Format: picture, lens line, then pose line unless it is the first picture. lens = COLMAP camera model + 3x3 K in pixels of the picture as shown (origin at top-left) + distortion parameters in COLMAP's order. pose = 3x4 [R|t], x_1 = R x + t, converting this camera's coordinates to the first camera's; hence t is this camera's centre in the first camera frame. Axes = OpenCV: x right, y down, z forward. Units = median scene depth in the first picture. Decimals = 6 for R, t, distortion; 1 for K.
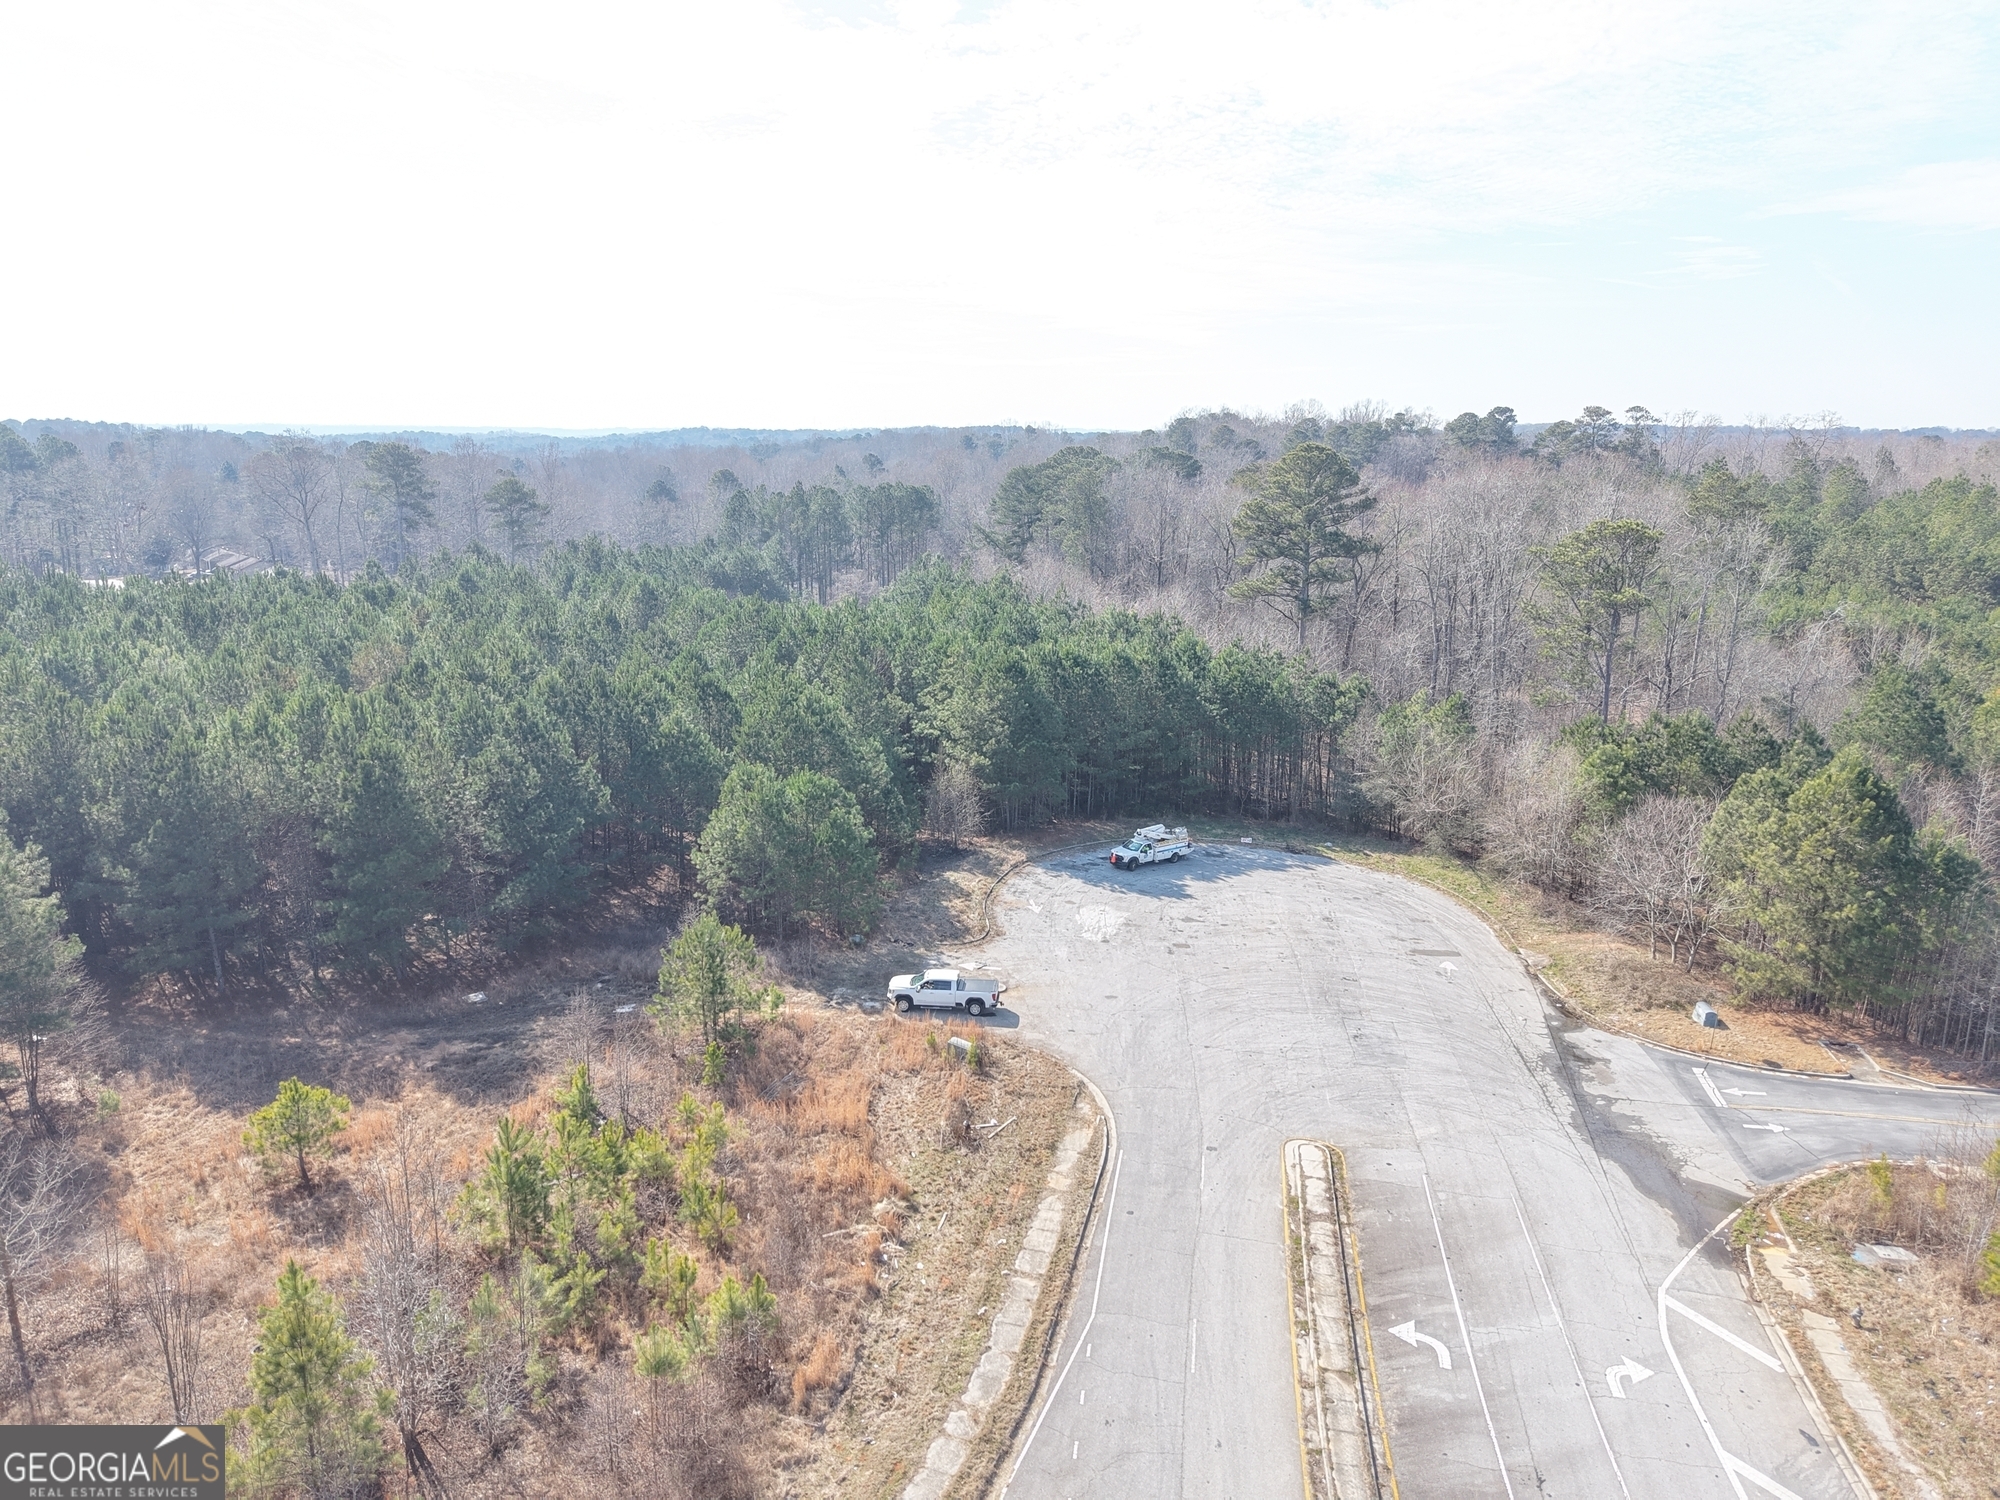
lens RADIAL K [[1296.1, 0, 1002.0], [0, 1296.1, 840.3], [0, 0, 1]] dist [0.036561, -0.034957]
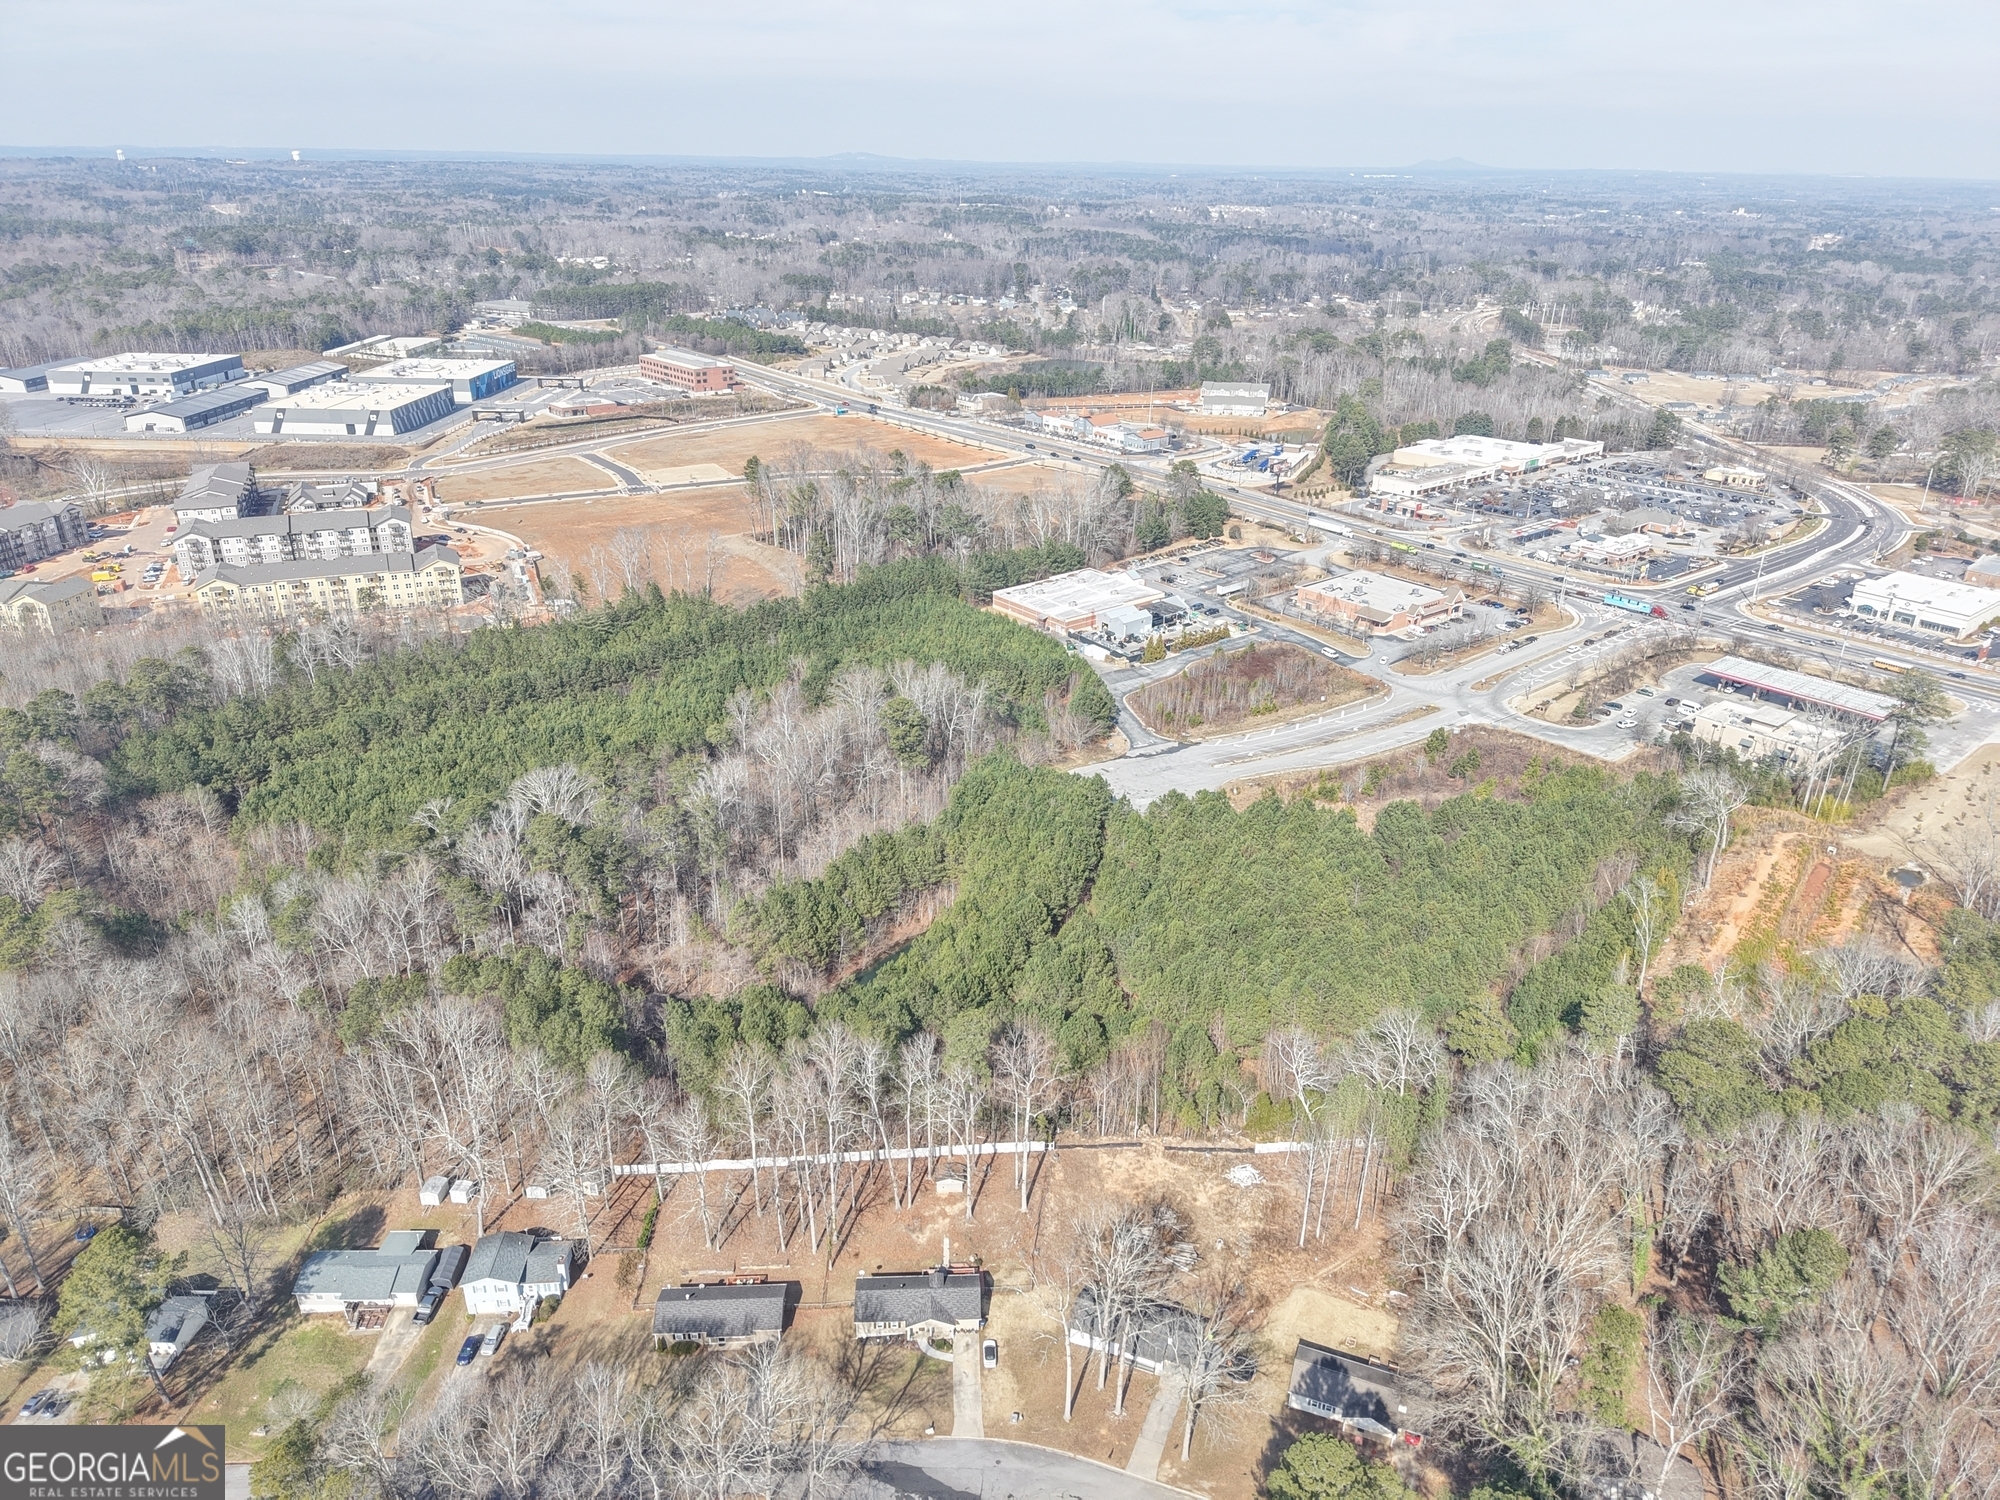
lens RADIAL K [[1337.5, 0, 1003.0], [0, 1337.5, 760.6], [0, 0, 1]] dist [0.026148, -0.026989]
pose [[-0.535264, -0.364820, 0.761839, -2.822146], [0.232172, 0.803640, 0.547959, -2.433753], [-0.812151, 0.470181, -0.345458, 2.837554]]
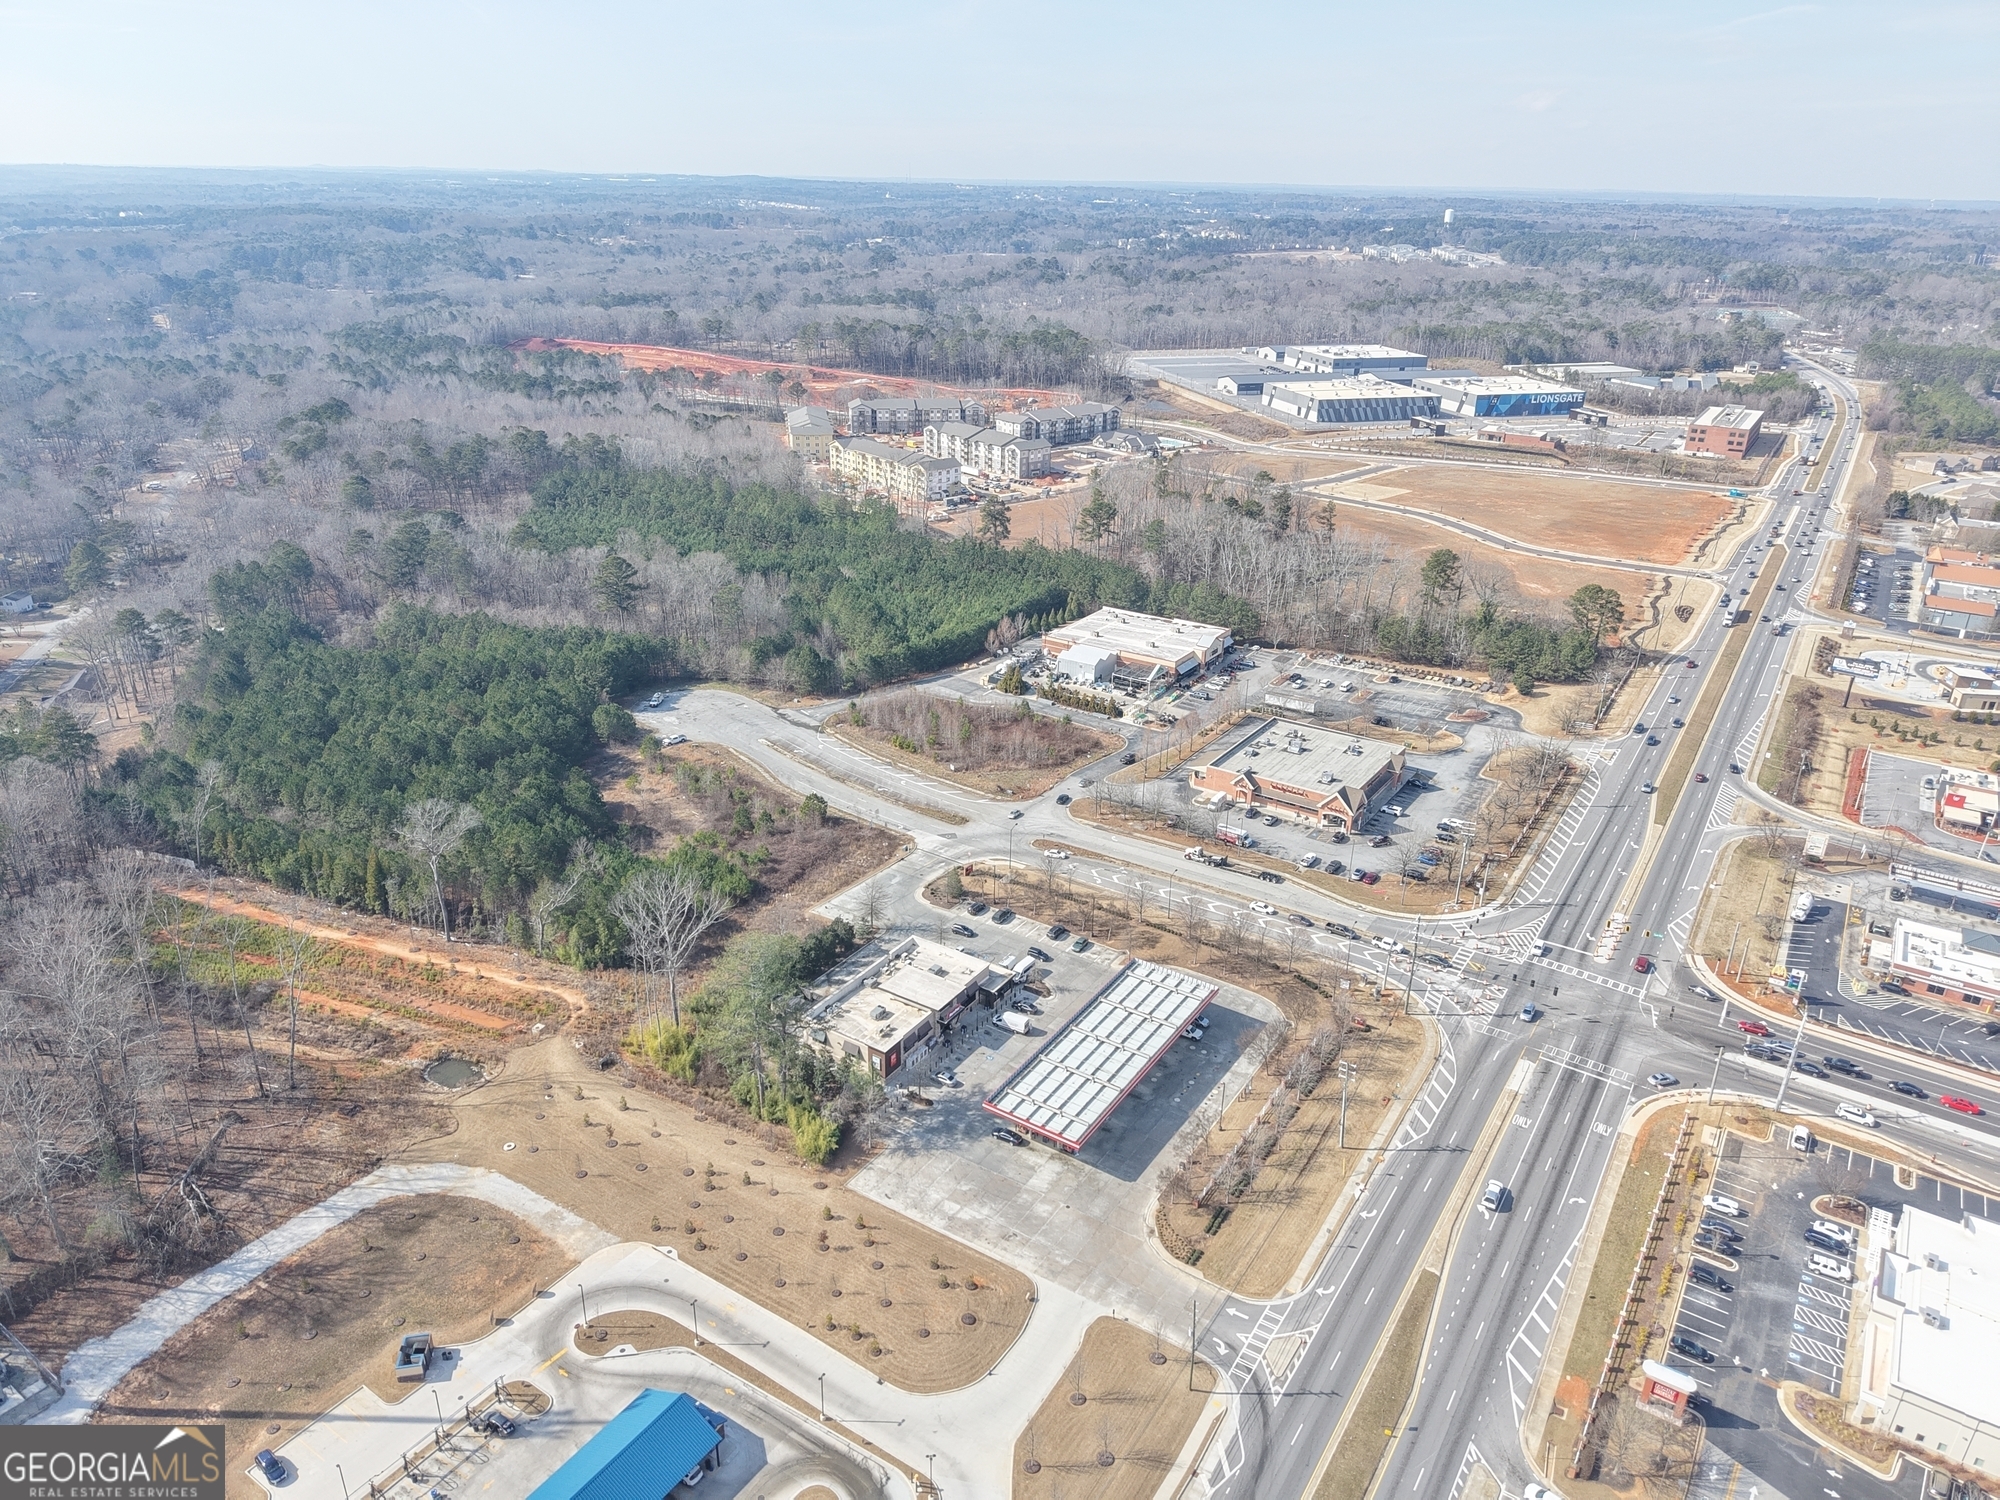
lens RADIAL K [[1337.5, 0, 1003.0], [0, 1337.5, 760.6], [0, 0, 1]] dist [0.026148, -0.026989]
pose [[0.647504, -0.304709, 0.698492, -2.437278], [0.217084, 0.952358, 0.214218, -0.538039], [-0.730488, 0.012924, 0.682803, -2.885176]]
